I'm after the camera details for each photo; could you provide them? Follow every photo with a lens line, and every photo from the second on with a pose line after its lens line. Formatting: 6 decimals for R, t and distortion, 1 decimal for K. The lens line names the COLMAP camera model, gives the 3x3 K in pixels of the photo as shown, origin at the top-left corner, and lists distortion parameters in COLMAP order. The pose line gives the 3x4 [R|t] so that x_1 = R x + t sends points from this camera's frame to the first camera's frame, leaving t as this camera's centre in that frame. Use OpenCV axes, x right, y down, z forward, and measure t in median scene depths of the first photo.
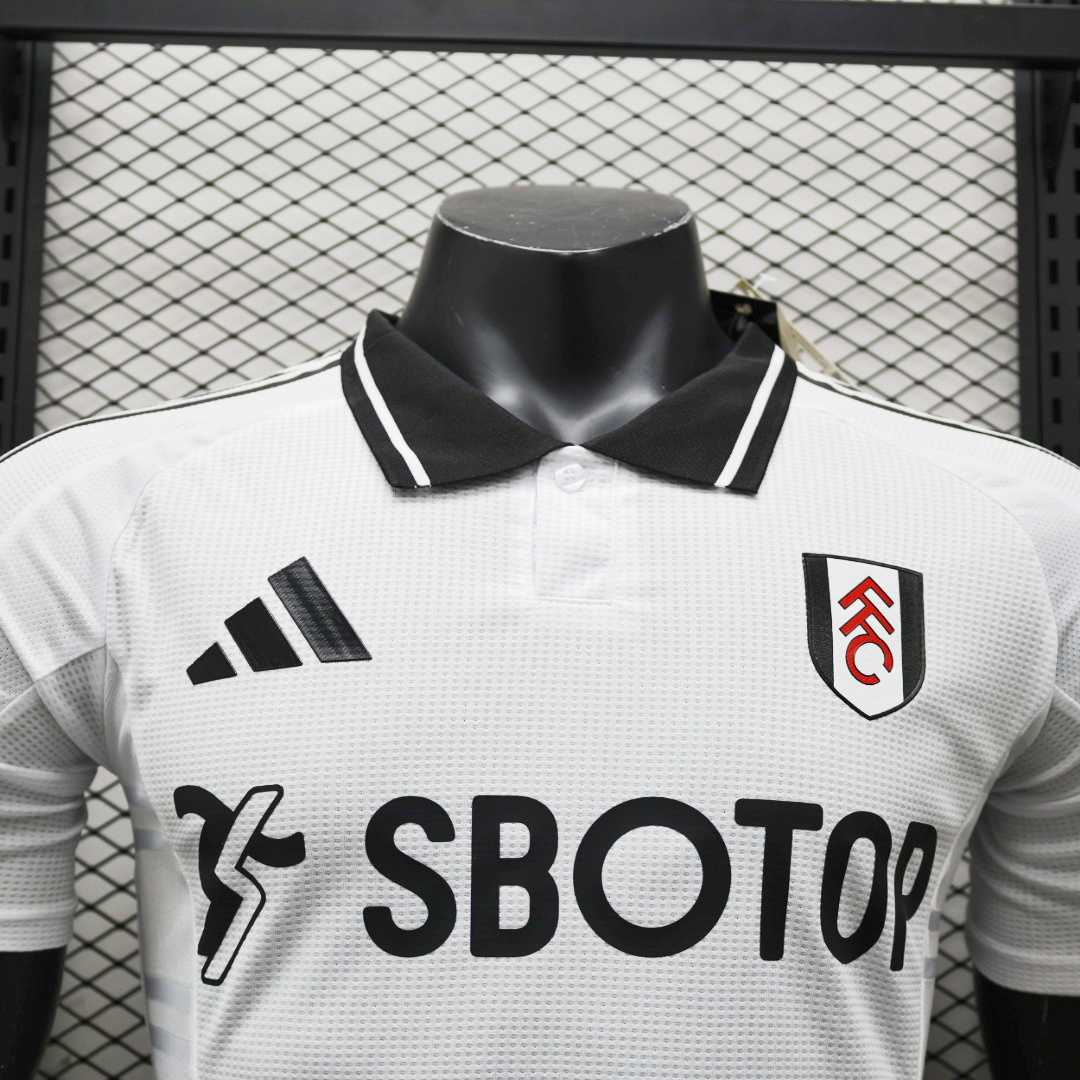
lens RADIAL K [[1723.7, 0, 539.3], [0, 1723.7, 539.9], [0, 0, 1]] dist [0.003592, 0.000000]
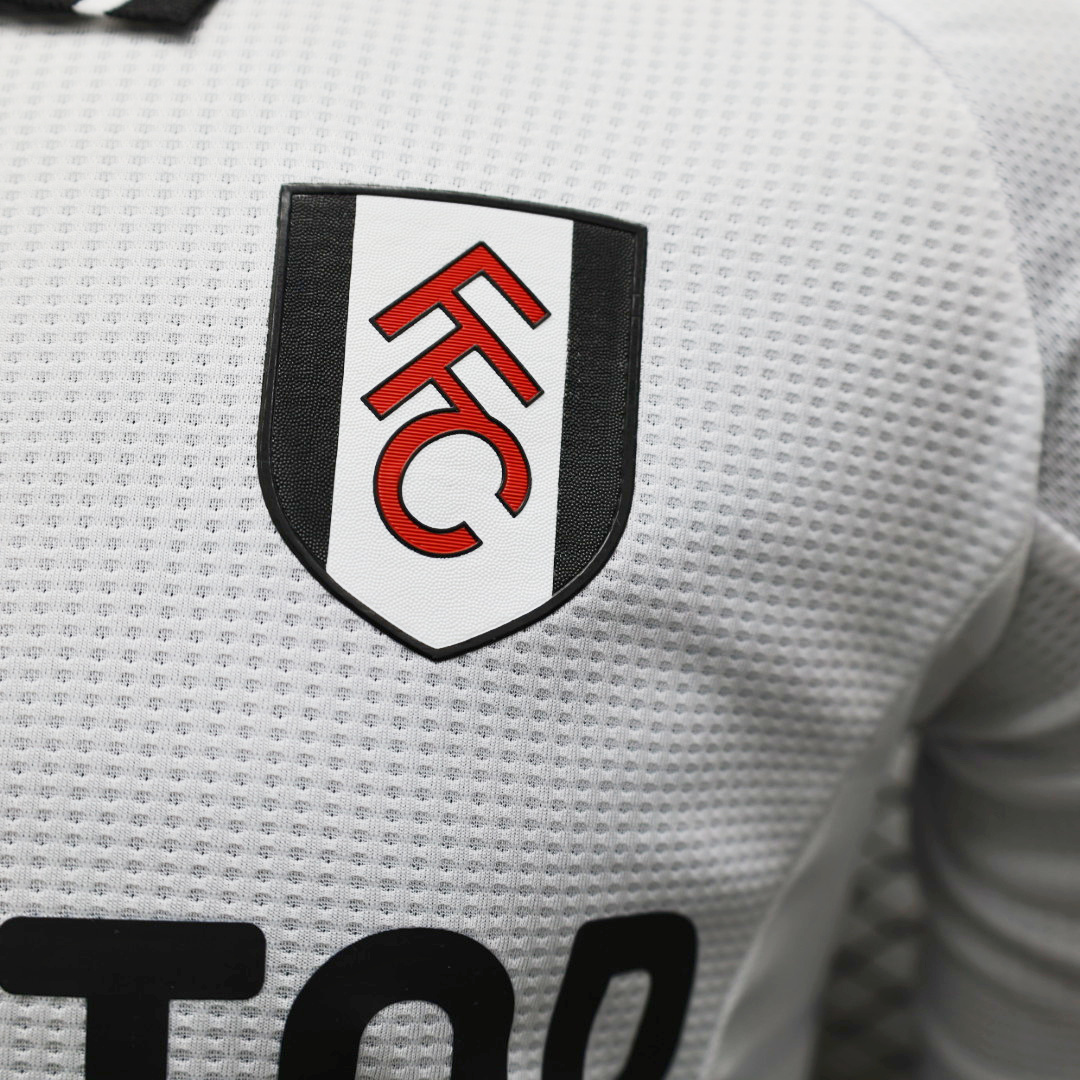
lens RADIAL K [[1723.7, 0, 541.0], [0, 1723.7, 539.7], [0, 0, 1]] dist [0.003592, 0.000000]
pose [[0.991239, -0.025291, -0.129637, 0.248546], [0.049005, 0.981862, 0.183154, 0.016892], [0.122654, -0.187903, 0.974499, 0.642019]]
